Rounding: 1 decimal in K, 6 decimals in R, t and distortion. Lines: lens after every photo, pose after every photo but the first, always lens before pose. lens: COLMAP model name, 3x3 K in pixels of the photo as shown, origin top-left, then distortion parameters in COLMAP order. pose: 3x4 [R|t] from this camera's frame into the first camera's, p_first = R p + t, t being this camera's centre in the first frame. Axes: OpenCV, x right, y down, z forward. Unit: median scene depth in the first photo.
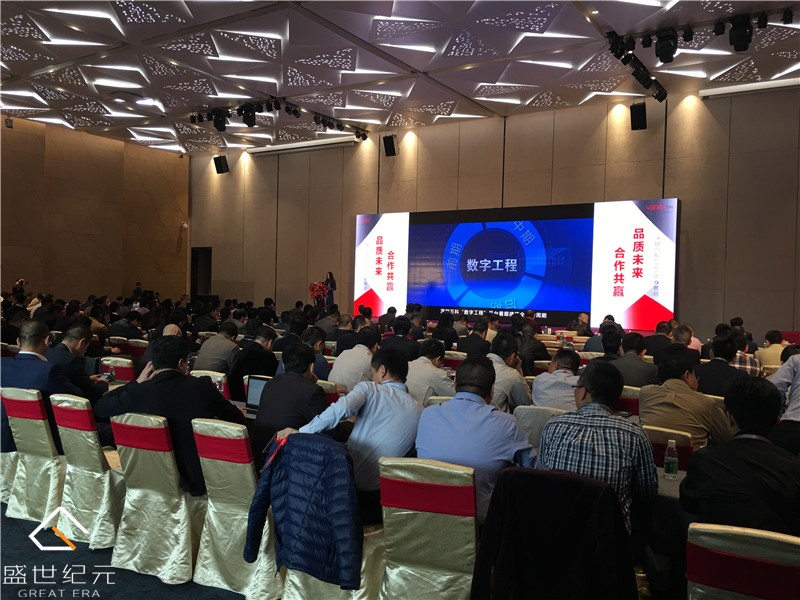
lens RADIAL K [[680.6, 0, 400.0], [0, 680.6, 300.0], [0, 0, 1]] dist [0.073706, -0.121349]
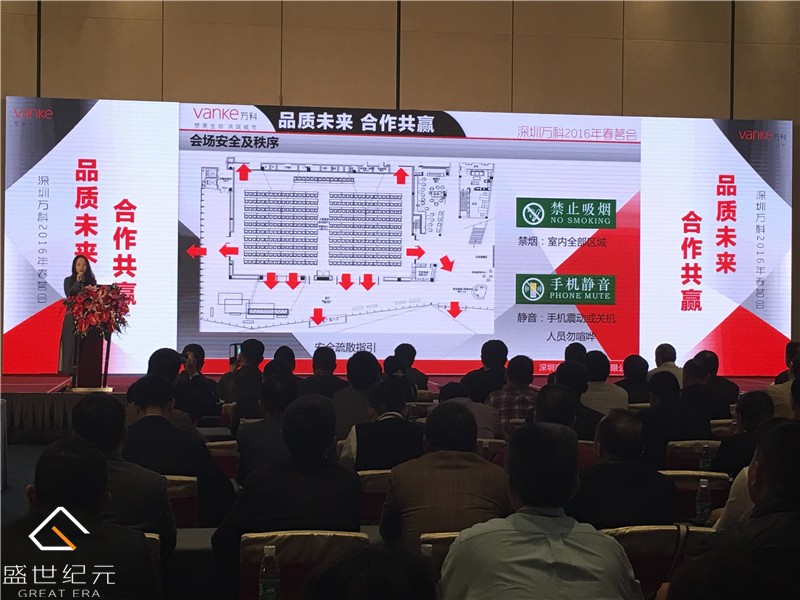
lens RADIAL K [[1372.8, 0, 400.0], [0, 1372.8, 300.0], [0, 0, 1]] dist [0.061256, 0.026672]
pose [[0.749765, -0.015388, 0.661525, -0.451964], [0.016875, 0.999849, 0.004133, -0.018672], [-0.661489, 0.008064, 0.749912, 0.360129]]
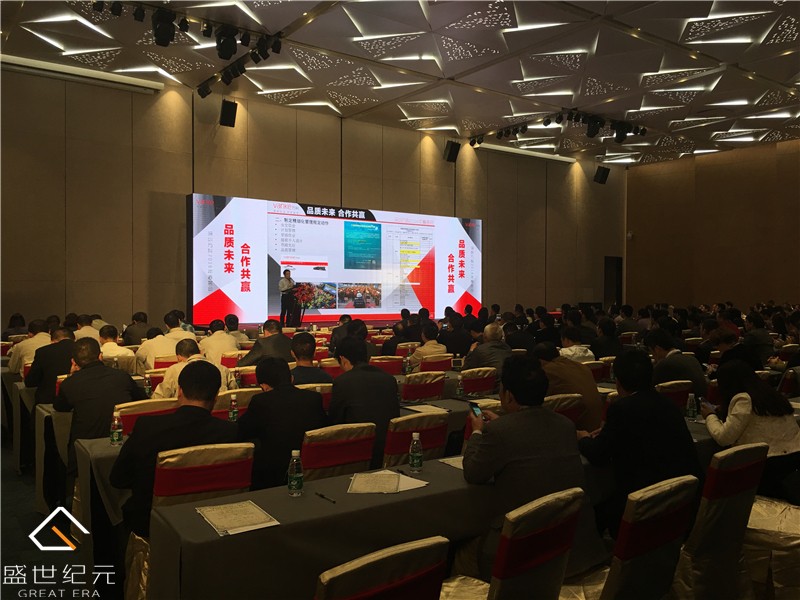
lens RADIAL K [[680.6, 0, 400.0], [0, 680.6, 300.0], [0, 0, 1]] dist [0.073706, -0.121349]
pose [[0.356100, -0.034896, 0.933796, -0.808026], [0.014182, 0.999389, 0.031938, -0.030365], [-0.934340, 0.001870, 0.356378, 0.585556]]
